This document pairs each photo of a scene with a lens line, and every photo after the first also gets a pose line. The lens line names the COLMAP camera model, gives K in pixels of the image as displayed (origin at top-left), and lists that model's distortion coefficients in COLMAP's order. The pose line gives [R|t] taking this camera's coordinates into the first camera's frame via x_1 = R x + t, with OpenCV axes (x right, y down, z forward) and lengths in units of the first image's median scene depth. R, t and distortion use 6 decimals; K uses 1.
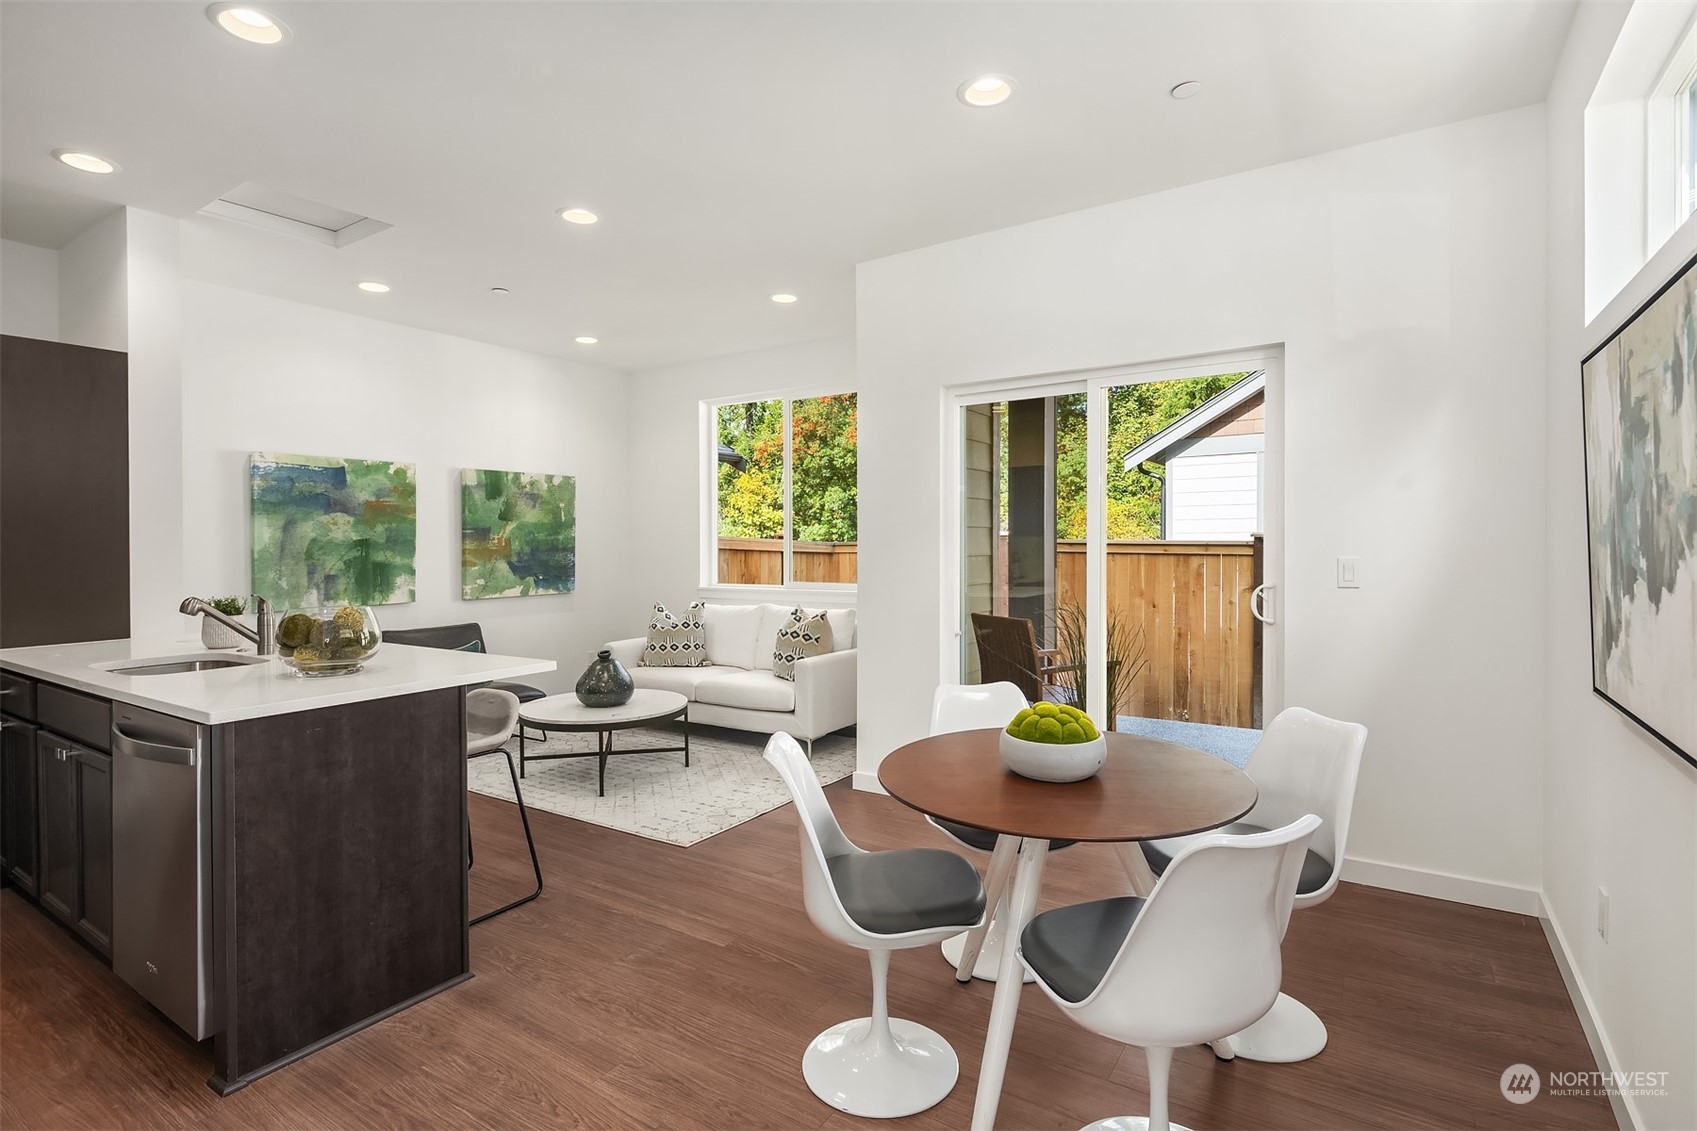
lens RADIAL K [[824.4, 0, 848.5], [0, 824.4, 565.5], [0, 0, 1]] dist [-0.000028, -0.000011]
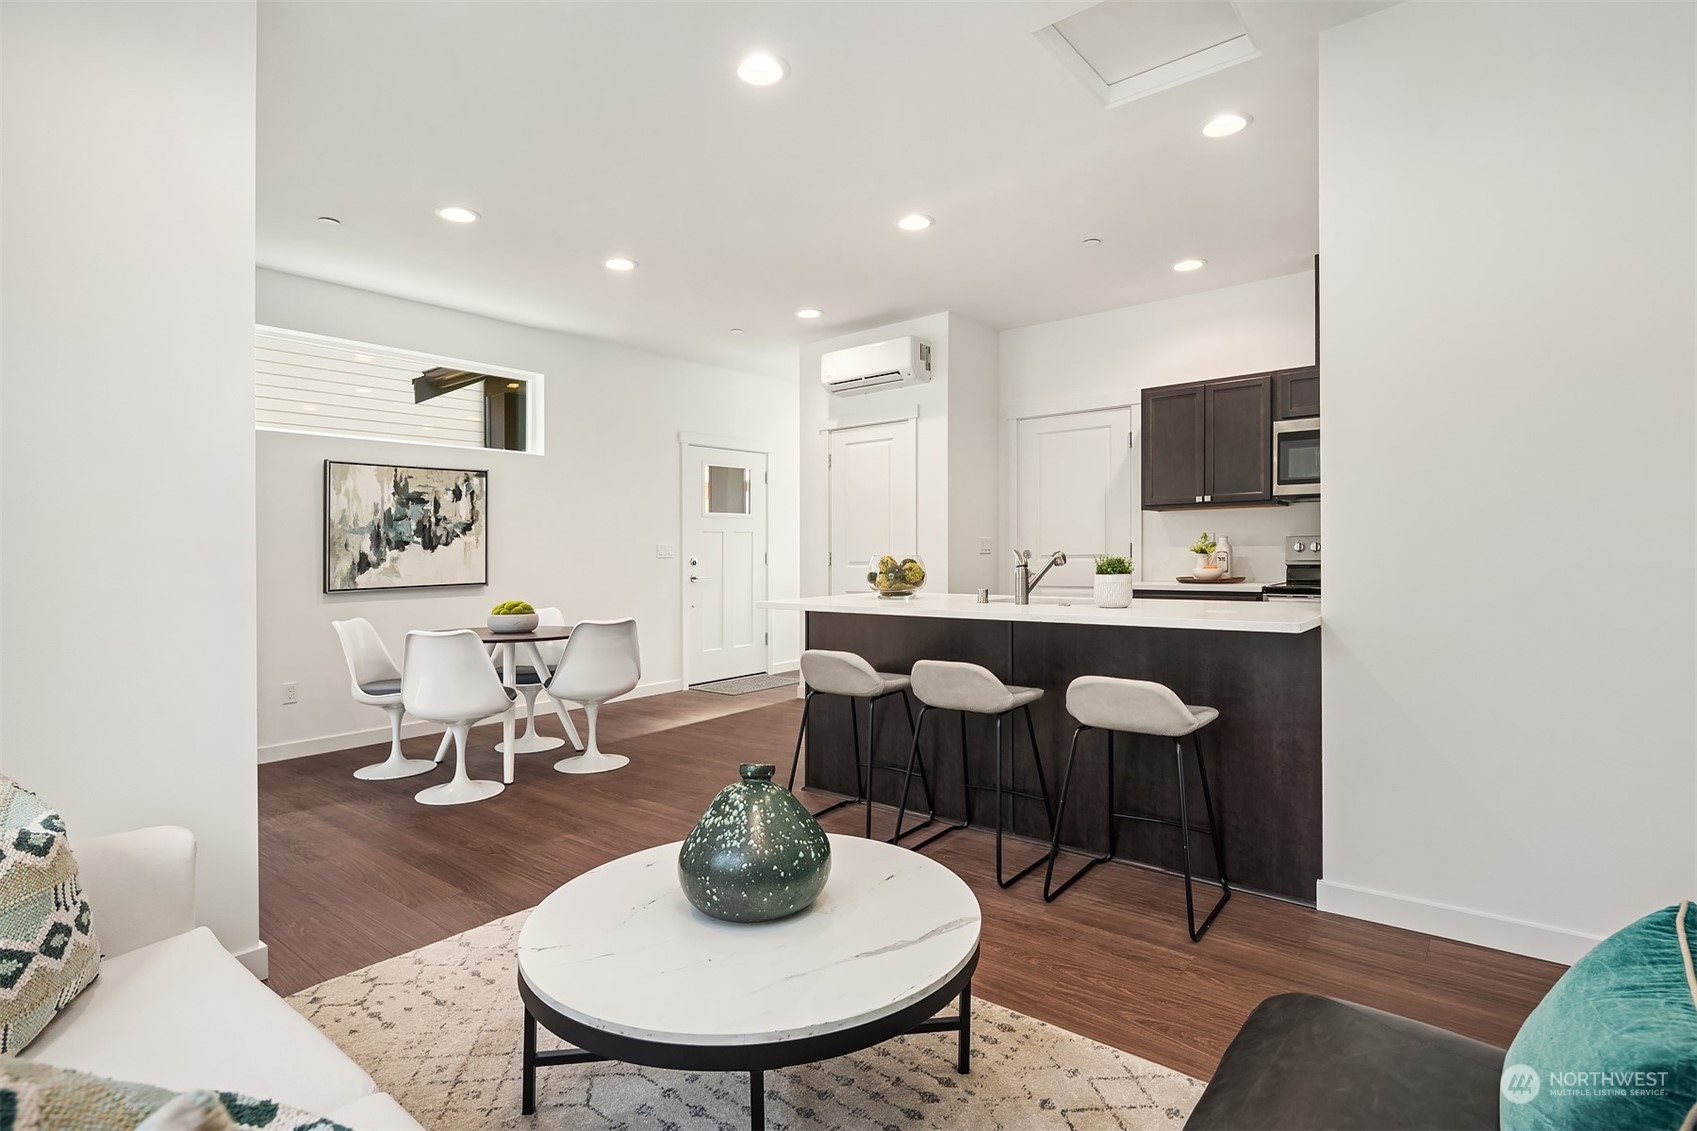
lens RADIAL K [[826.2, 0, 850.5], [0, 826.2, 519.0], [0, 0, 1]] dist [0.001685, -0.000002]
pose [[-0.994340, 0.009974, 0.105777, -0.501360], [0.010236, 0.999946, 0.001934, -0.013415], [-0.105752, 0.003006, -0.994388, 1.783862]]
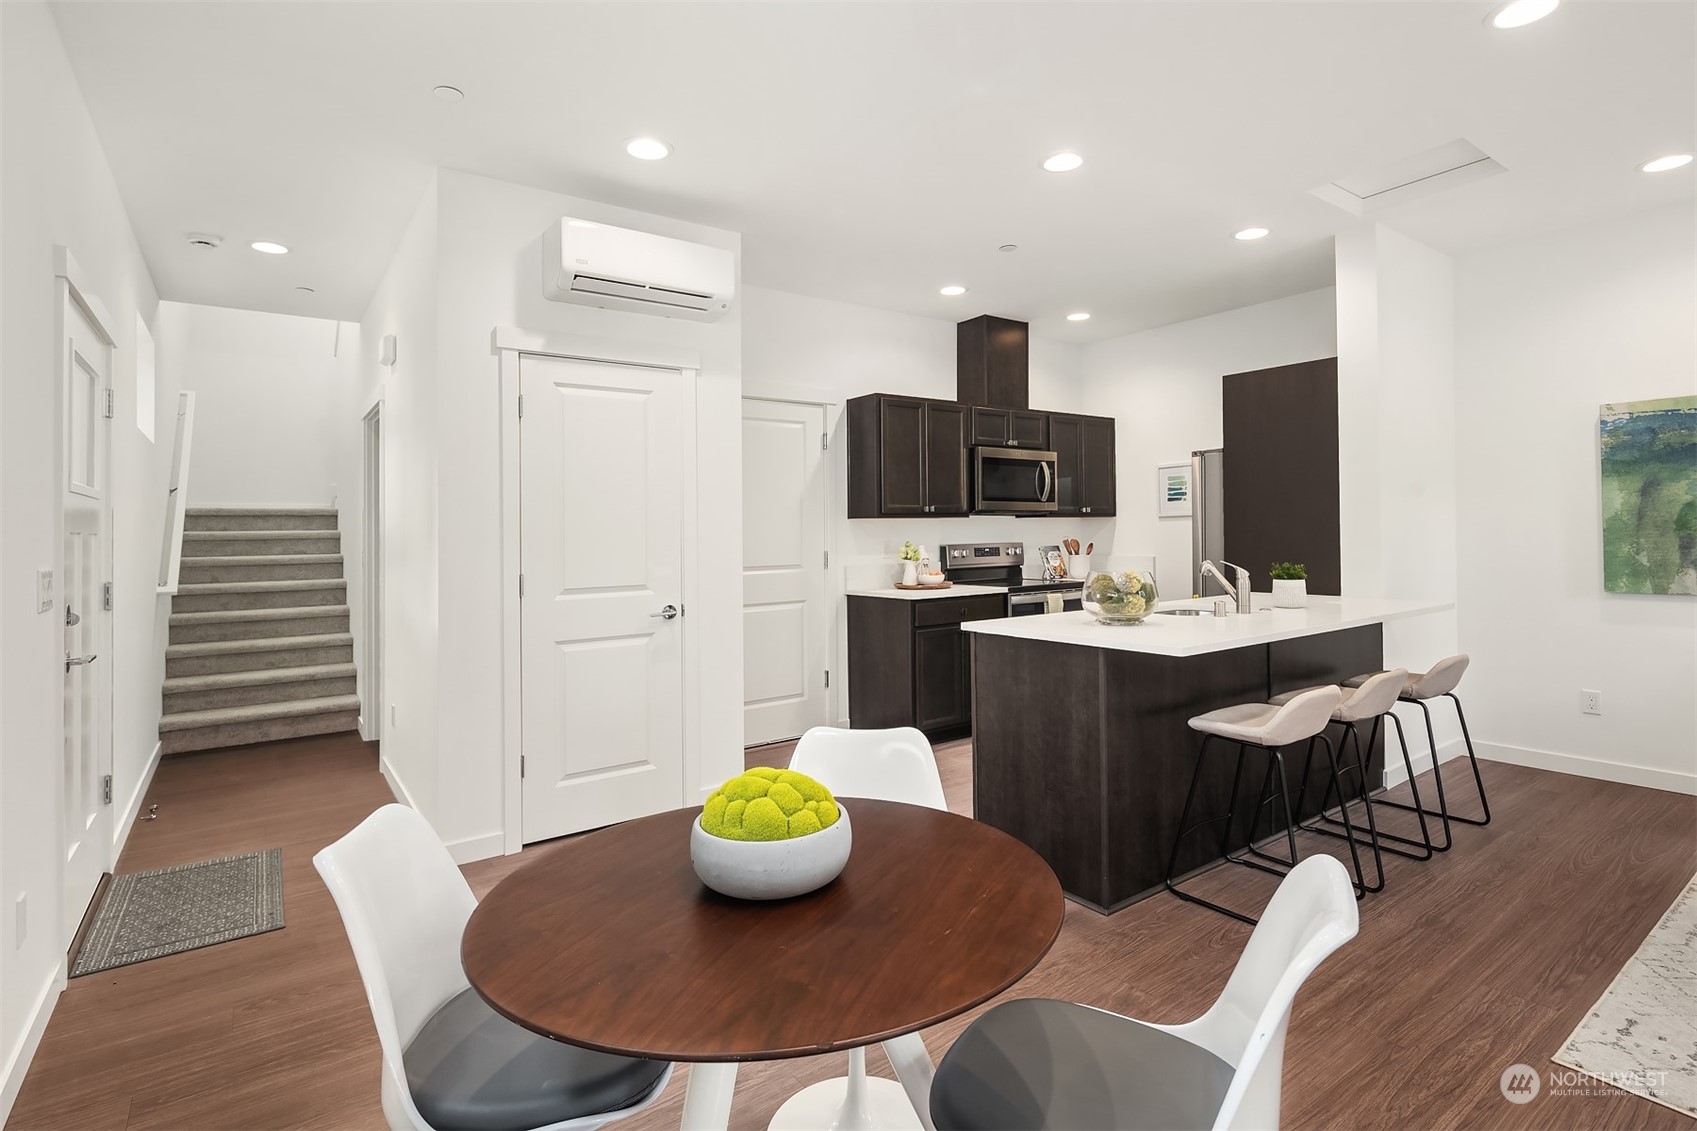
lens RADIAL K [[826.2, 0, 850.5], [0, 826.2, 519.0], [0, 0, 1]] dist [0.001685, -0.000002]
pose [[-0.359699, -0.002824, -0.933064, 0.479669], [-0.004391, 0.999989, -0.001334, -0.017519], [0.933058, 0.003617, -0.359707, 0.745049]]
